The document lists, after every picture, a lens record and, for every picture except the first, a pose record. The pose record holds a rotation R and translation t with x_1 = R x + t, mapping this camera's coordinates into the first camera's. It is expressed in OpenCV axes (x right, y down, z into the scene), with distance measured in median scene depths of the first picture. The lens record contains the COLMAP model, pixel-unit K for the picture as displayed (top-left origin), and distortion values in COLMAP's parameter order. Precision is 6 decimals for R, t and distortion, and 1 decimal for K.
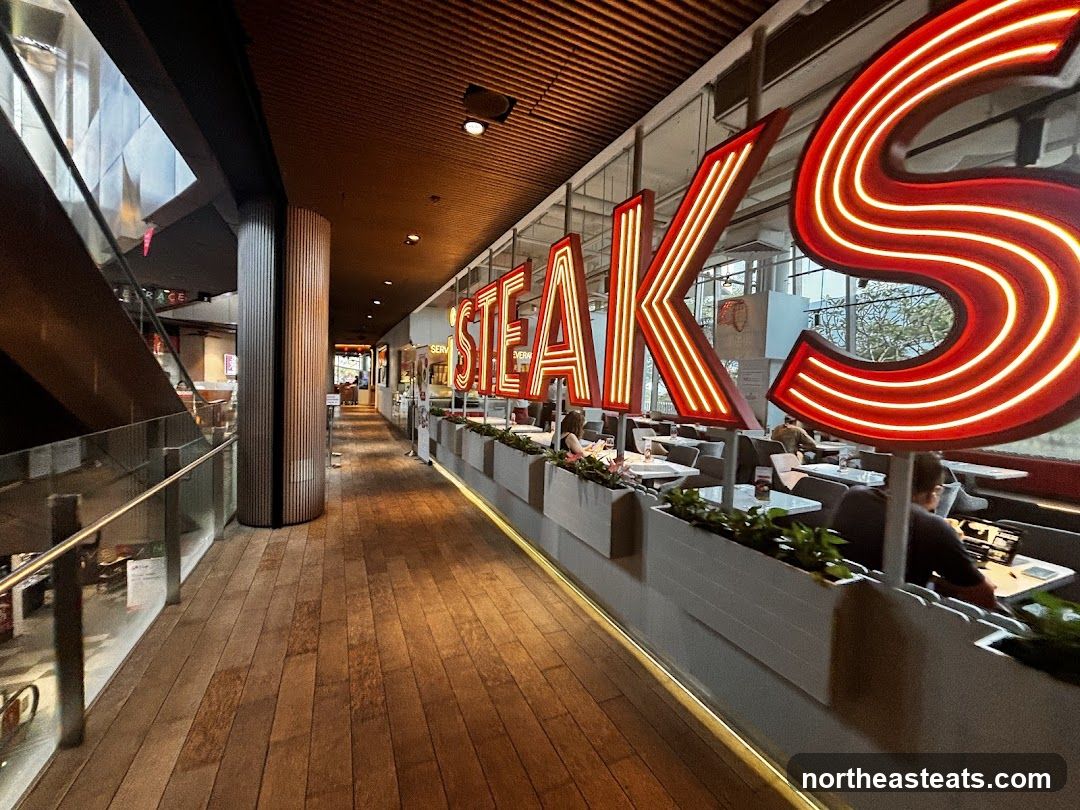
lens RADIAL K [[437.9, 0, 539.6], [0, 437.9, 402.8], [0, 0, 1]] dist [0.008151, 0.000522]
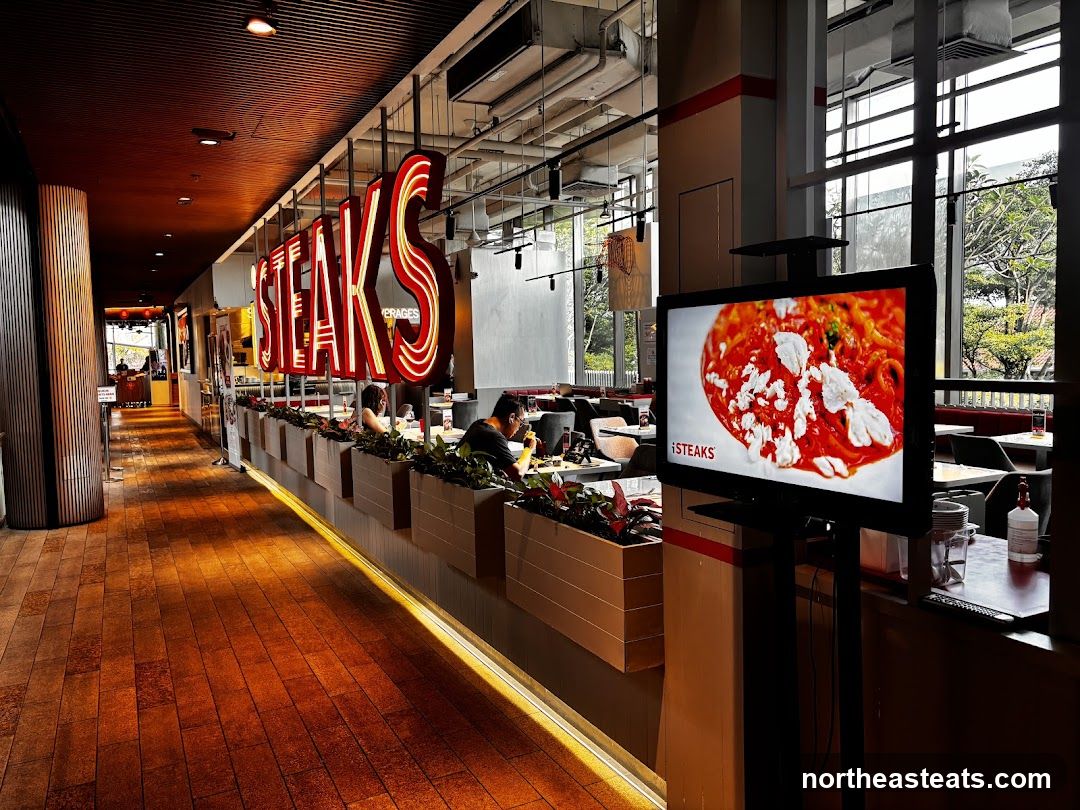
lens RADIAL K [[840.5, 0, 540.3], [0, 840.5, 411.8], [0, 0, 1]] dist [0.015369, 0.016902]
pose [[0.997726, -0.060440, 0.029813, 0.382319], [0.059565, 0.997791, 0.029426, 0.044995], [-0.031526, -0.027584, 0.999122, -0.794275]]
